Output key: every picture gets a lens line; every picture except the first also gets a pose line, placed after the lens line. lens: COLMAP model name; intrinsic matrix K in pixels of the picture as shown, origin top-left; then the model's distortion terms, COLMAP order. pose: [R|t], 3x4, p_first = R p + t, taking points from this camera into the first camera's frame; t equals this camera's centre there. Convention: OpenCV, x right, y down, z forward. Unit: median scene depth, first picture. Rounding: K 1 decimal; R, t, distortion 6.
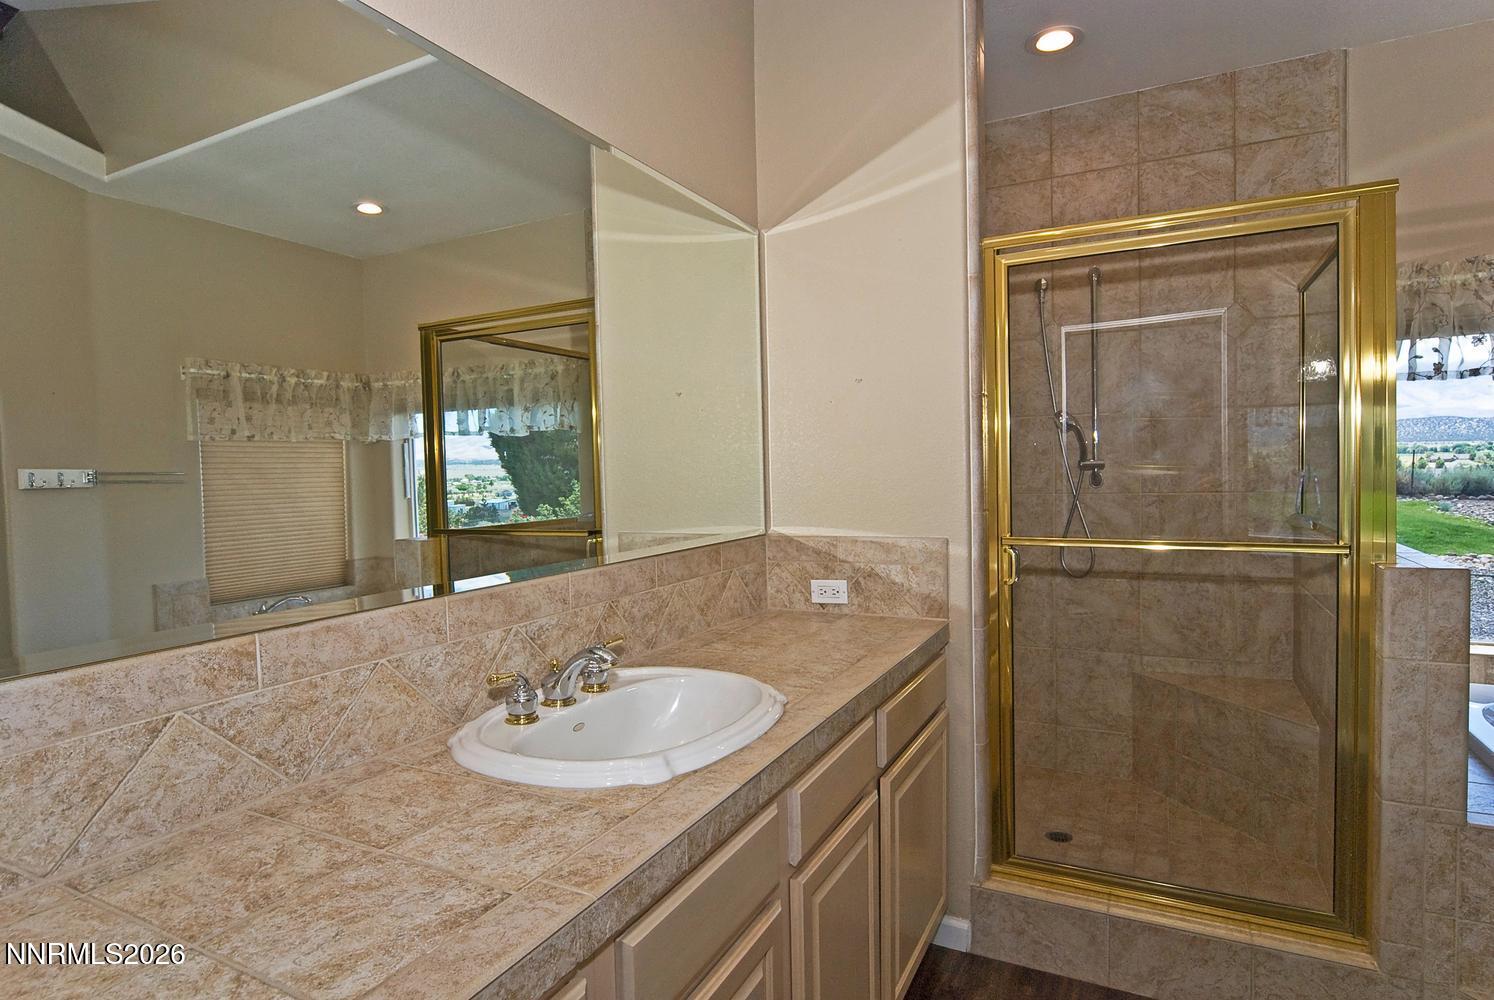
lens RADIAL K [[806.4, 0, 742.2], [0, 806.4, 499.9], [0, 0, 1]] dist [-0.005205, 0.000357]
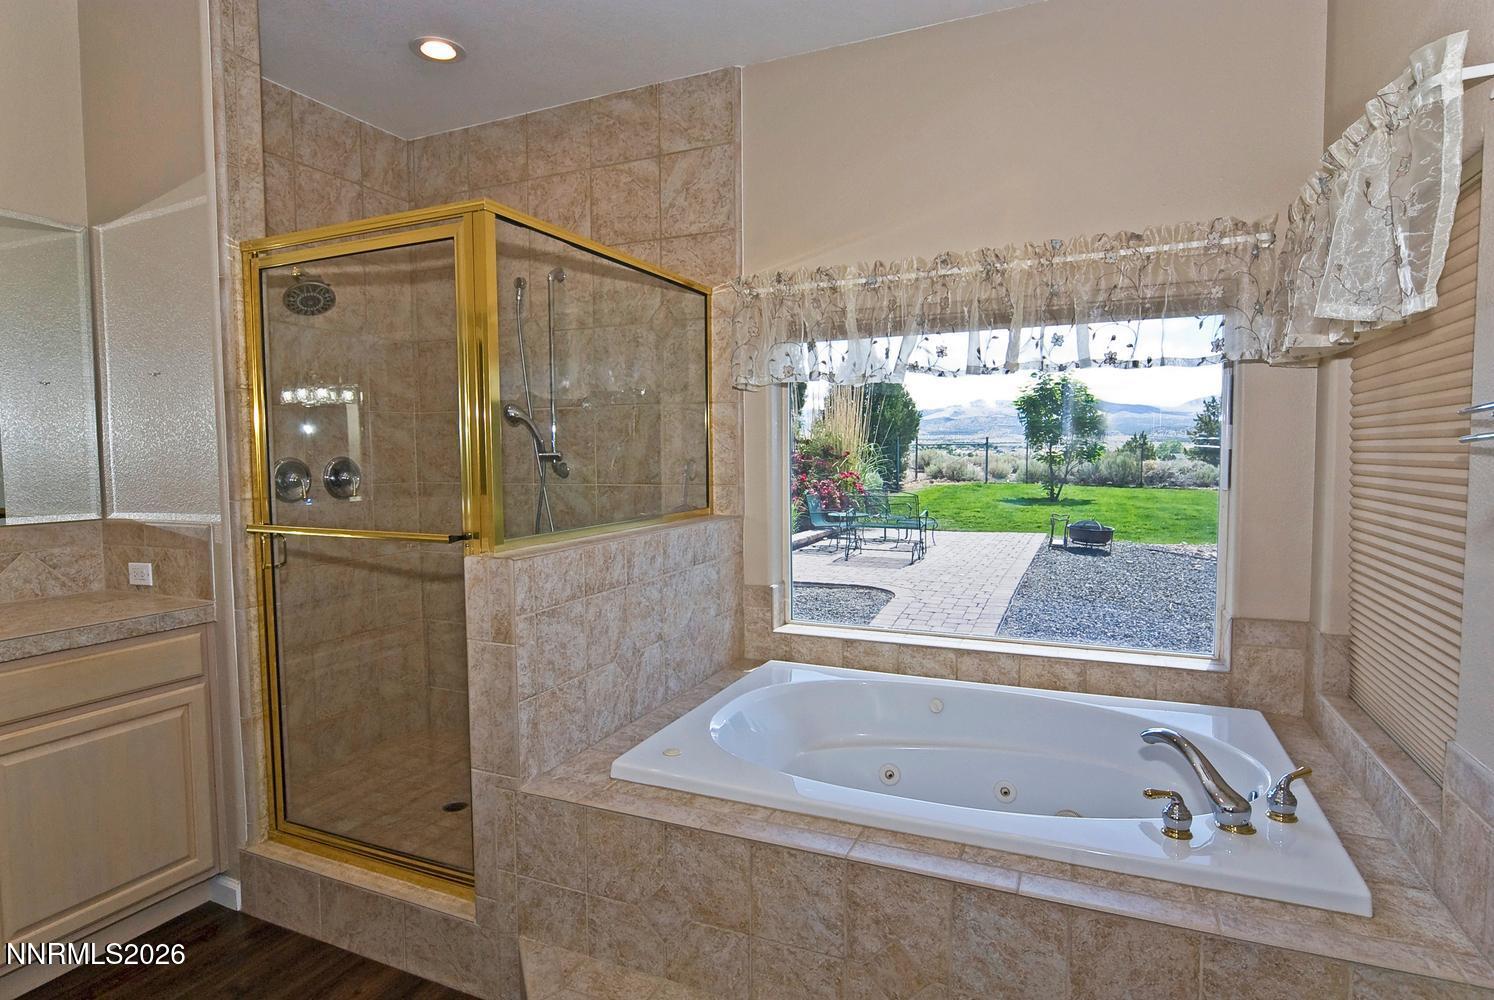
lens RADIAL K [[794.0, 0, 745.7], [0, 794.0, 506.8], [0, 0, 1]] dist [-0.011530, 0.000005]
pose [[0.998393, 0.012620, 0.055240, 0.680756], [-0.014083, 0.999558, 0.026190, -0.009453], [-0.054885, -0.026926, 0.998130, -0.053064]]
